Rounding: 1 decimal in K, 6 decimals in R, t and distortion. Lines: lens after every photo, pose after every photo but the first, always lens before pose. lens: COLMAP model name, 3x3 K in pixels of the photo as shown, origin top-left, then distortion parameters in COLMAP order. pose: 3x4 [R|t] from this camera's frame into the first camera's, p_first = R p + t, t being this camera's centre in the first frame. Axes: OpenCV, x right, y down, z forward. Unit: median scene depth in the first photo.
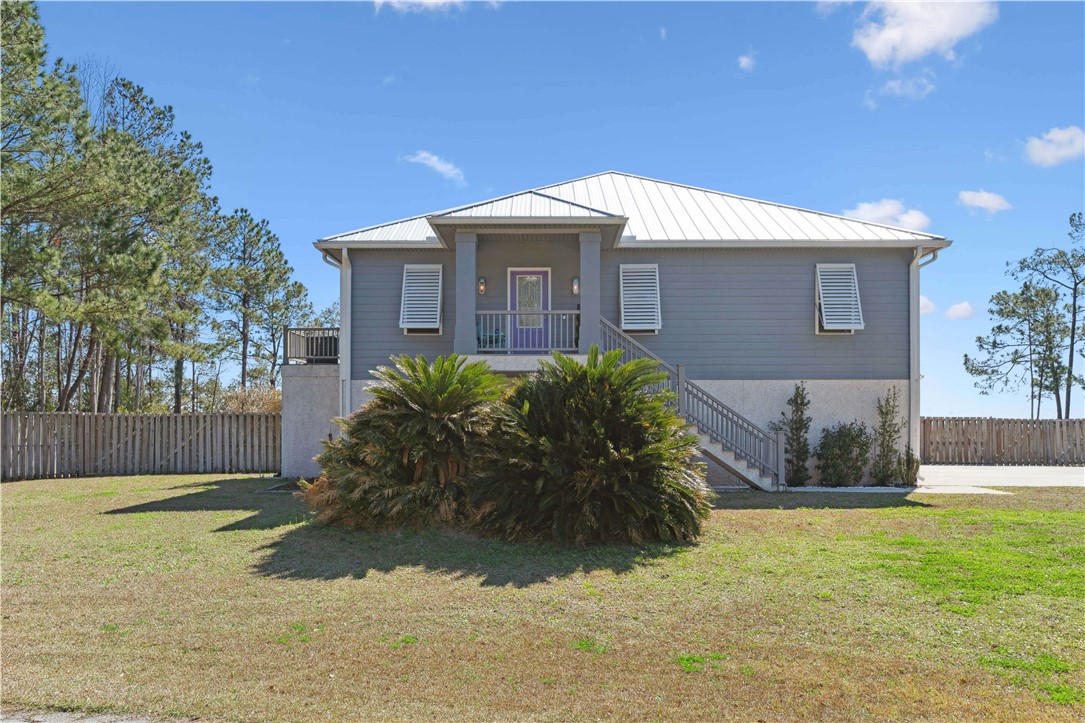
lens RADIAL K [[865.3, 0, 536.9], [0, 865.3, 396.3], [0, 0, 1]] dist [0.004499, 0.008764]
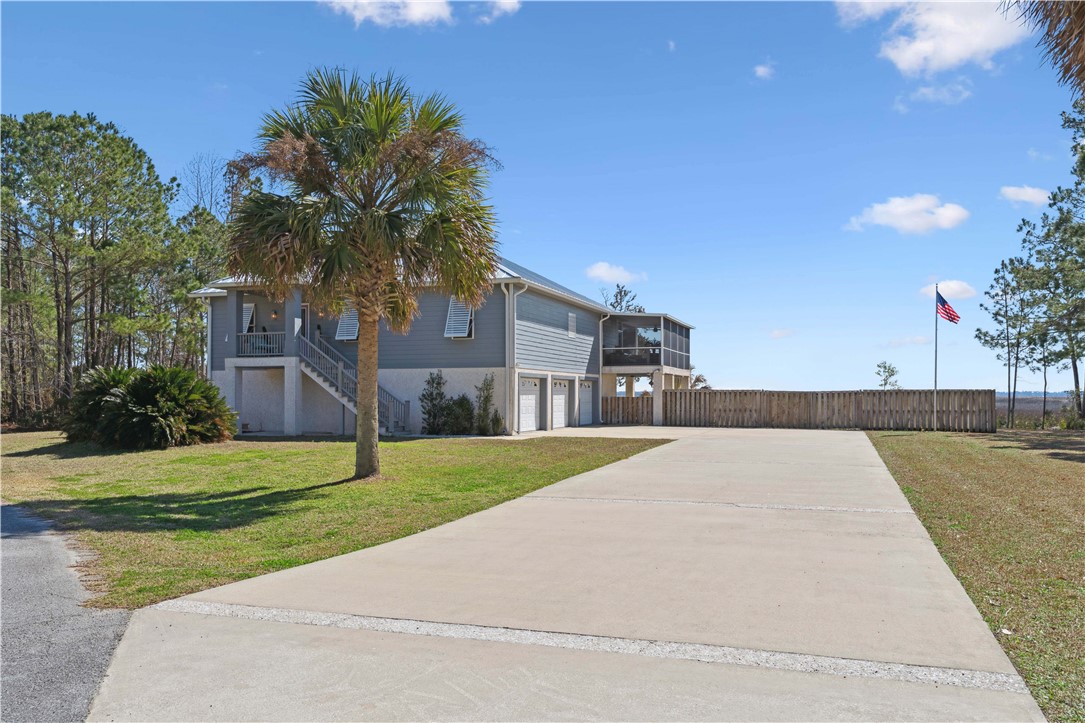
lens RADIAL K [[865.3, 0, 547.0], [0, 865.3, 373.4], [0, 0, 1]] dist [0.004499, 0.008764]
pose [[0.947258, -0.009362, -0.320336, 0.629157], [0.011932, 0.999910, 0.006061, -0.010798], [0.320250, -0.009564, 0.947285, -0.282099]]
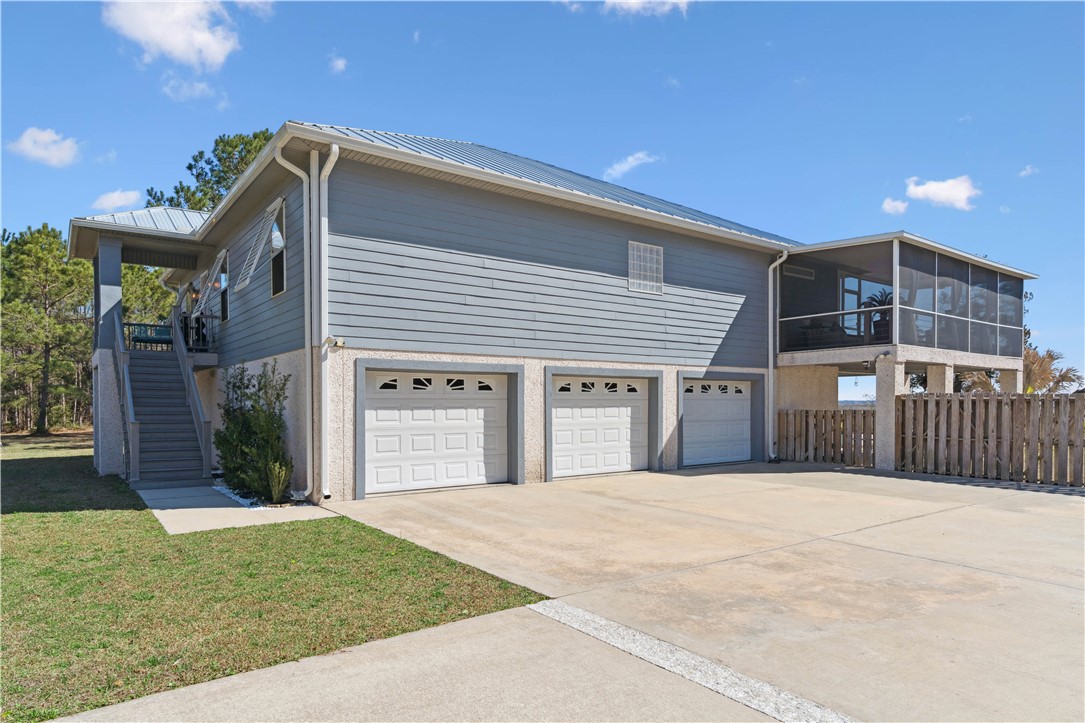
lens RADIAL K [[646.2, 0, 567.7], [0, 646.2, 401.5], [0, 0, 1]] dist [0.015076, 0.000456]
pose [[0.610064, -0.006886, -0.792322, 0.599120], [0.031289, 0.999392, 0.015406, 0.013678], [0.791734, -0.034189, 0.609909, 0.540586]]
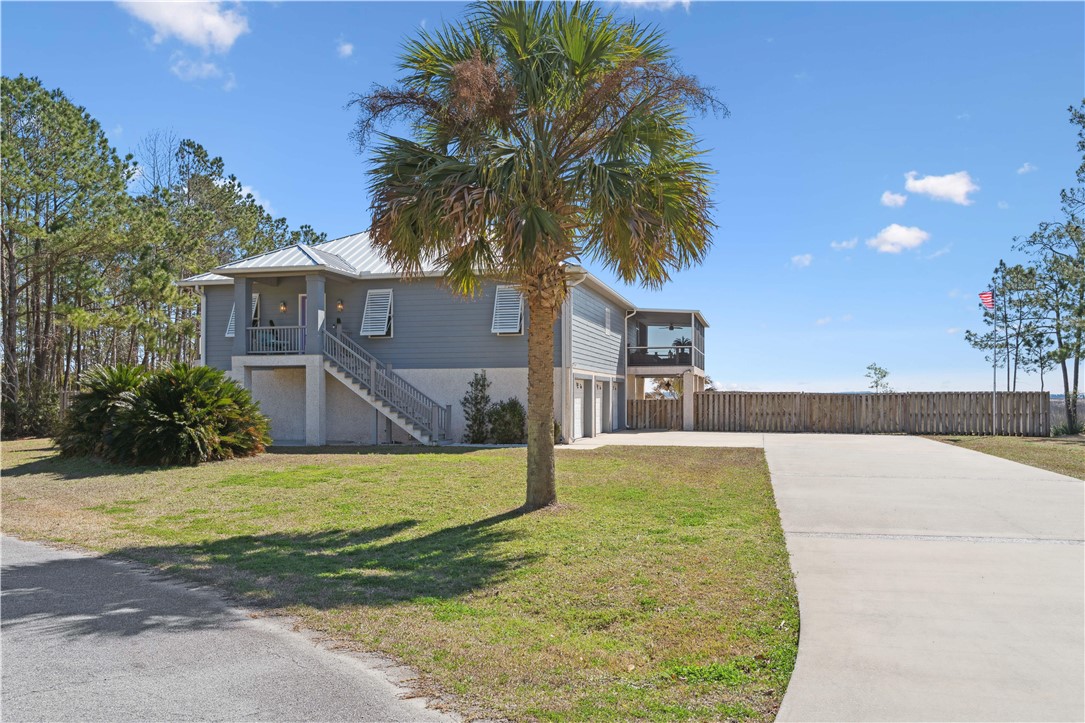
lens RADIAL K [[867.1, 0, 553.4], [0, 867.1, 377.1], [0, 0, 1]] dist [0.006594, -0.002020]
pose [[0.974264, -0.007595, -0.225281, 0.459241], [0.010069, 0.999901, 0.009834, -0.011133], [0.225184, -0.011849, 0.974244, -0.220649]]
